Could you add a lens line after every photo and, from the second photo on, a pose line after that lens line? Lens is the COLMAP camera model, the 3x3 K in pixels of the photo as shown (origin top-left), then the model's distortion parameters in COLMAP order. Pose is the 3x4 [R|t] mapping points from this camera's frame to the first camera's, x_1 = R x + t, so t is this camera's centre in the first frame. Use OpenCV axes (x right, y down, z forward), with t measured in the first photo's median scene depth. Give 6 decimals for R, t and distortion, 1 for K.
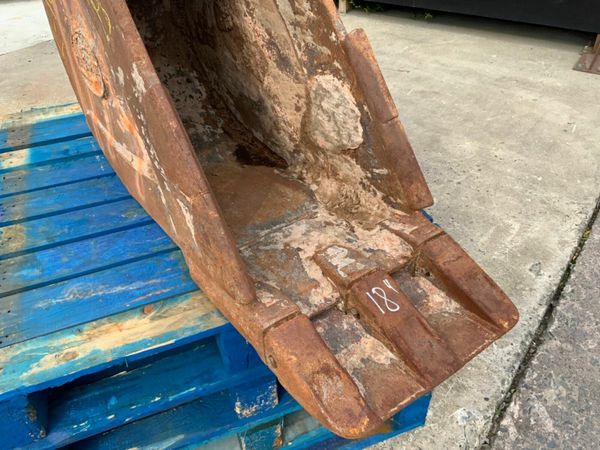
lens RADIAL K [[503.7, 0, 306.3], [0, 503.7, 228.3], [0, 0, 1]] dist [0.062431, -0.128991]
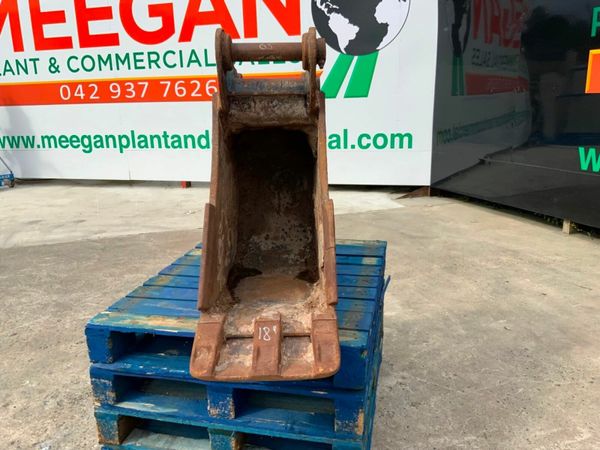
lens RADIAL K [[503.7, 0, 296.9], [0, 503.7, 229.2], [0, 0, 1]] dist [0.062431, -0.128991]
pose [[0.816063, 0.149529, -0.558285, 0.826815], [-0.350144, 0.896418, -0.271723, 0.182585], [0.459827, 0.417223, 0.783890, -0.313800]]
